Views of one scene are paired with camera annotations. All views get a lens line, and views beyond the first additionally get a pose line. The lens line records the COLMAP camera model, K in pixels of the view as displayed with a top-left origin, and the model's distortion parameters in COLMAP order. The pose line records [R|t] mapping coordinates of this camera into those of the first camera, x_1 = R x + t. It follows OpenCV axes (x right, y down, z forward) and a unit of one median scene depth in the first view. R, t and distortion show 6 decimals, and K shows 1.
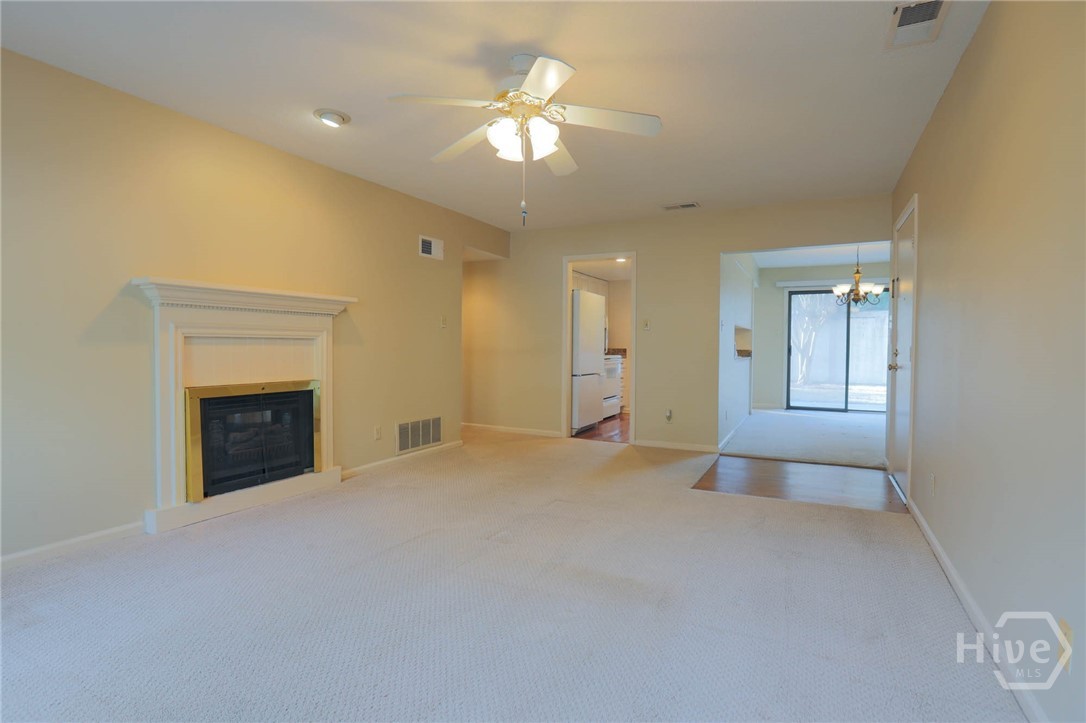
lens RADIAL K [[529.2, 0, 542.9], [0, 529.2, 361.2], [0, 0, 1]] dist [-0.053893, 0.013823]
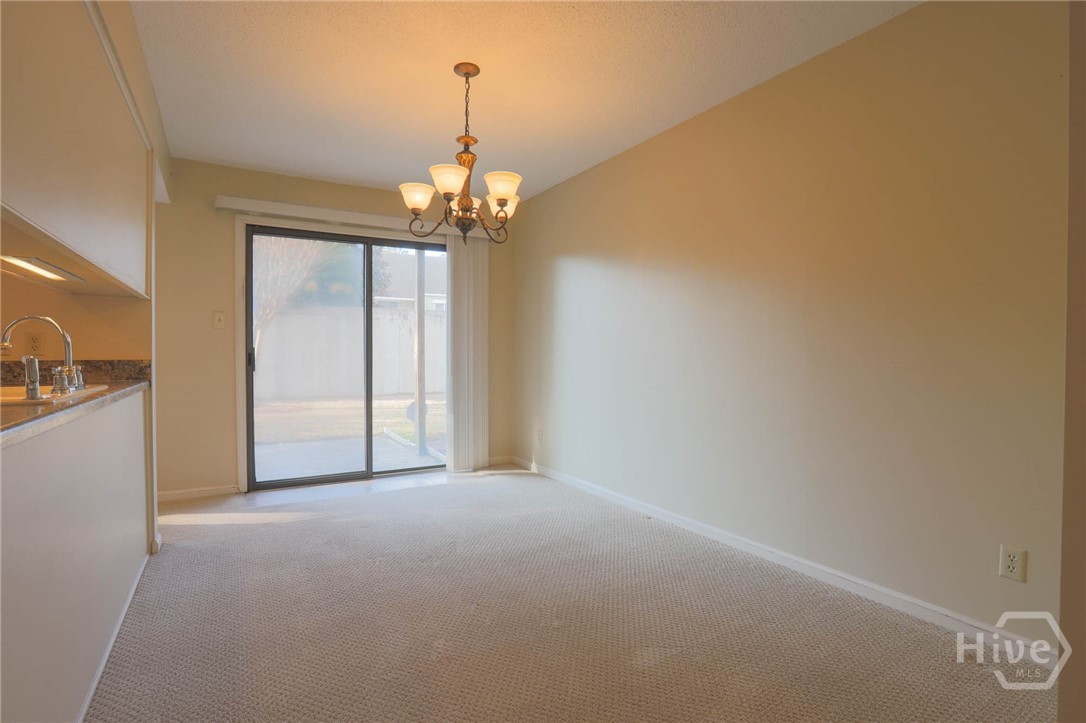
lens RADIAL K [[529.2, 0, 534.6], [0, 529.2, 361.4], [0, 0, 1]] dist [-0.053893, 0.013823]
pose [[0.536762, -0.019559, 0.843507, 0.523742], [0.026833, 0.999621, 0.006104, -0.033051], [-0.843307, 0.019357, 0.537084, 1.282580]]
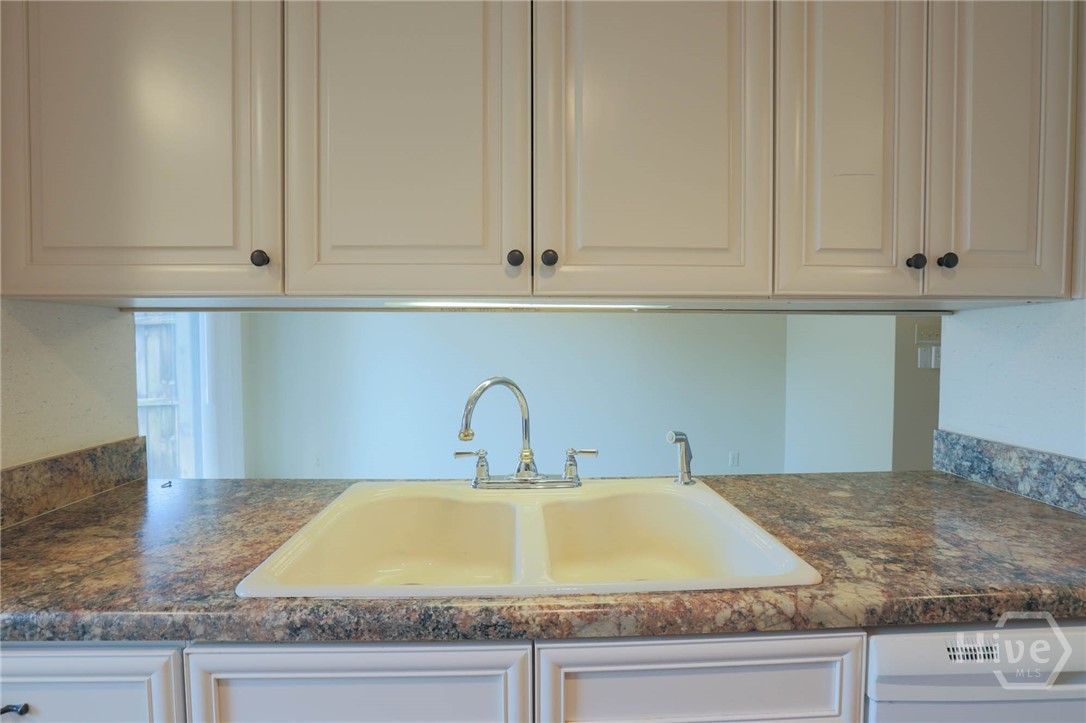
lens RADIAL K [[529.2, 0, 543.5], [0, 529.2, 360.9], [0, 0, 1]] dist [-0.053893, 0.013823]
pose [[-0.508541, -0.039754, 0.860120, 0.421905], [0.018811, 0.998182, 0.057257, -0.103516], [-0.860832, 0.045298, -0.506869, 2.004249]]
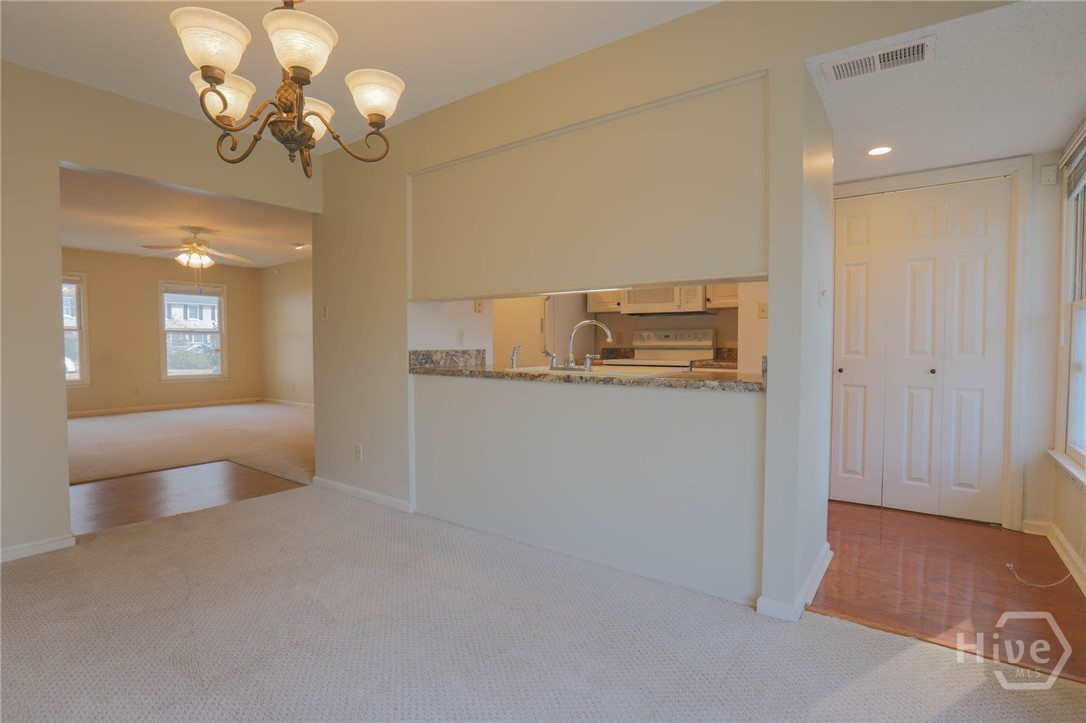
lens RADIAL K [[529.2, 0, 546.9], [0, 529.2, 358.3], [0, 0, 1]] dist [-0.053893, 0.013823]
pose [[-0.150462, 0.024836, -0.988304, 1.372247], [-0.028245, 0.999168, 0.029409, -0.050711], [0.988212, 0.032340, -0.149636, 1.938946]]
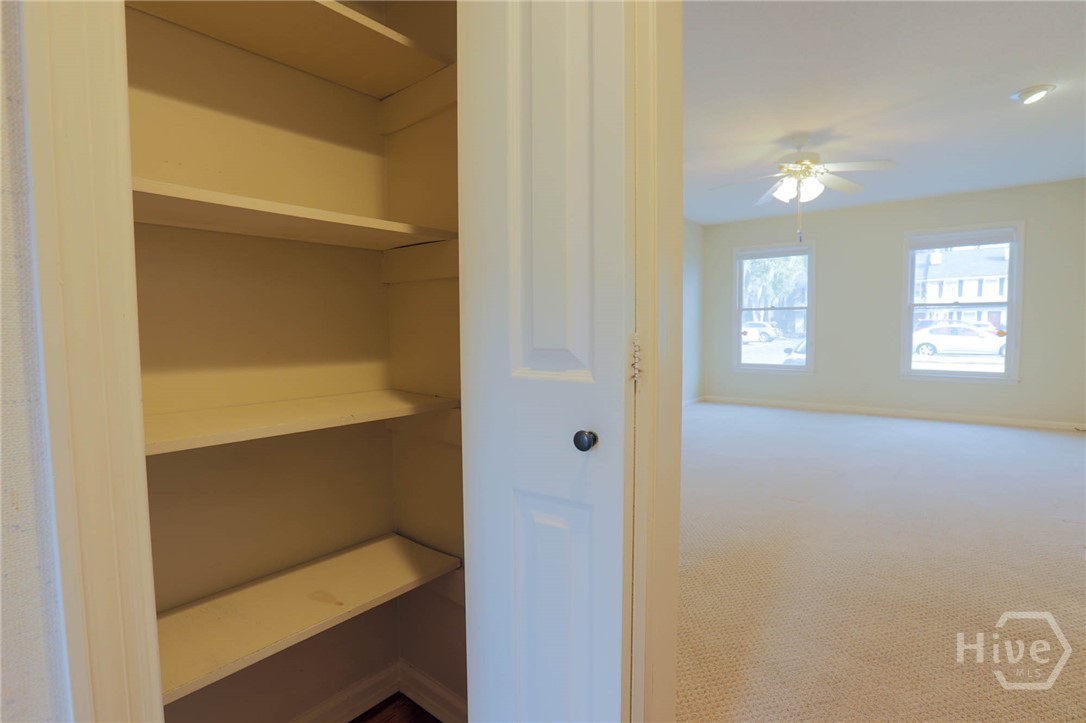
lens RADIAL K [[529.2, 0, 544.3], [0, 529.2, 366.1], [0, 0, 1]] dist [-0.053893, 0.013823]
pose [[-0.982037, -0.008059, 0.188515, 0.266568], [0.011283, 0.994791, 0.101306, -0.043447], [-0.188349, 0.101613, -0.976831, 1.727615]]
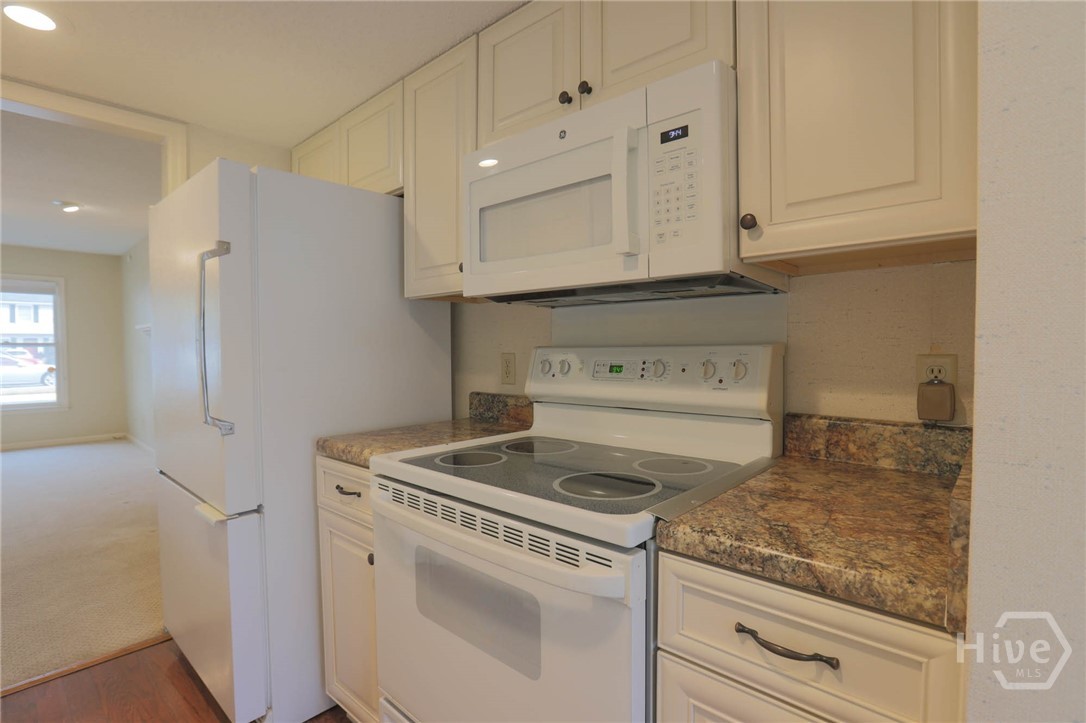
lens RADIAL K [[529.2, 0, 542.2], [0, 529.2, 359.4], [0, 0, 1]] dist [-0.053893, 0.013823]
pose [[-0.250906, 0.019752, -0.967810, 0.508066], [-0.023044, 0.999387, 0.026371, -0.087863], [0.967737, 0.028919, -0.250297, 2.071174]]
